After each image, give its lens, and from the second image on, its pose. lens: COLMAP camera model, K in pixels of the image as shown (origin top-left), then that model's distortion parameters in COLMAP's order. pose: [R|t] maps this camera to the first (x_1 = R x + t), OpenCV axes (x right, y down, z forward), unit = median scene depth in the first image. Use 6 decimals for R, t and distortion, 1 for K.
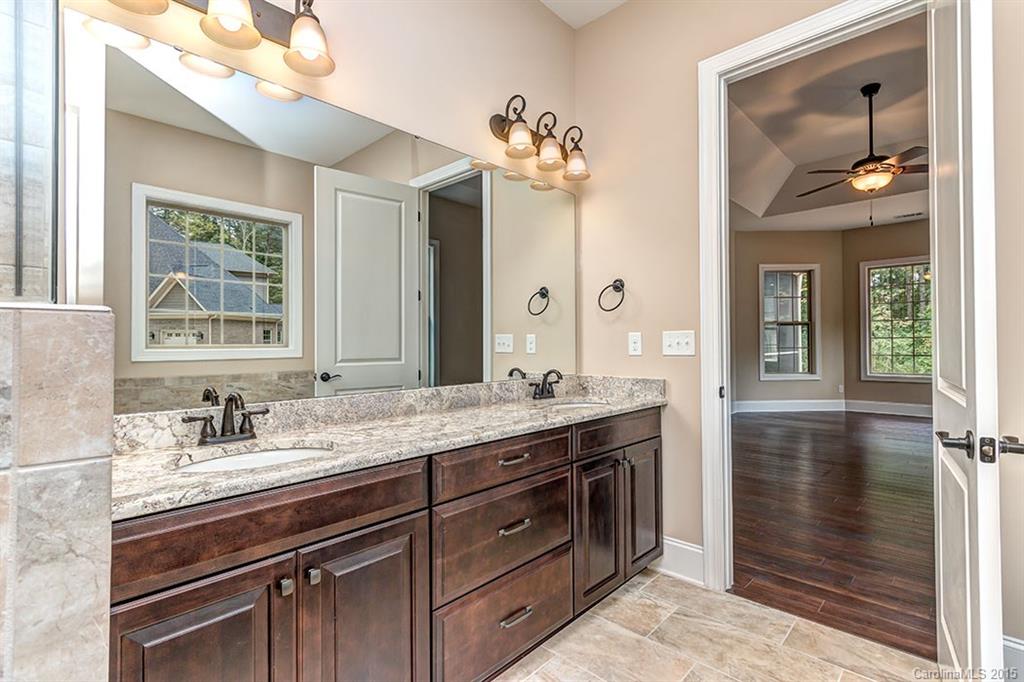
lens RADIAL K [[474.4, 0, 520.5], [0, 474.4, 341.7], [0, 0, 1]] dist [0.004493, 0.000416]
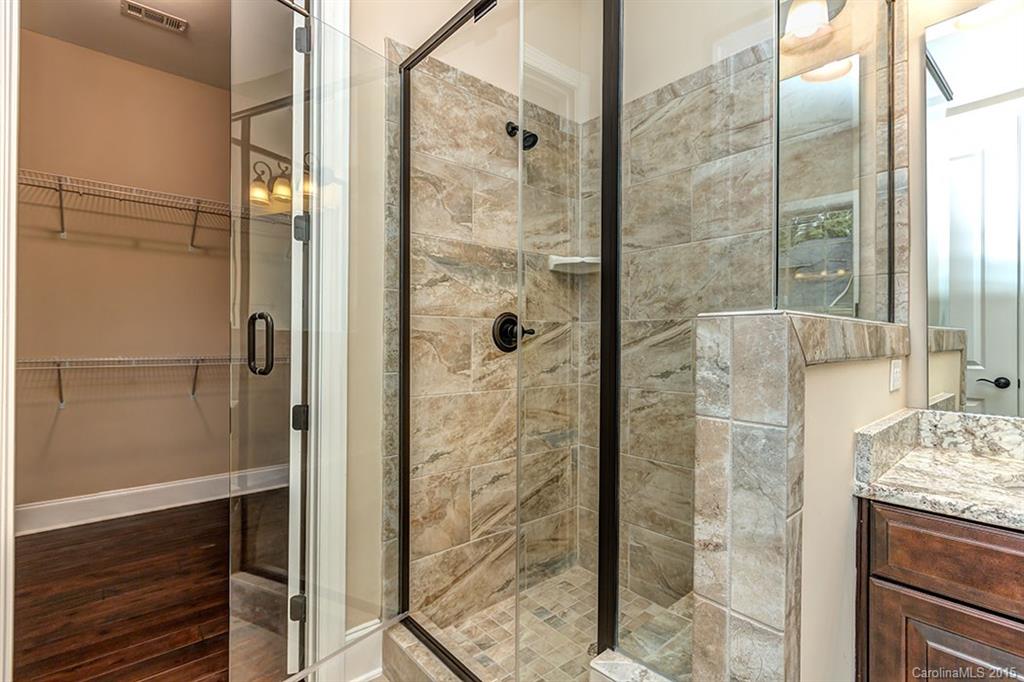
lens RADIAL K [[474.4, 0, 520.4], [0, 474.4, 338.4], [0, 0, 1]] dist [0.004493, 0.000416]
pose [[-0.095641, -0.002012, -0.995414, 0.284673], [0.003190, 0.999992, -0.002328, 0.002613], [0.995411, -0.003398, -0.095634, 0.253384]]
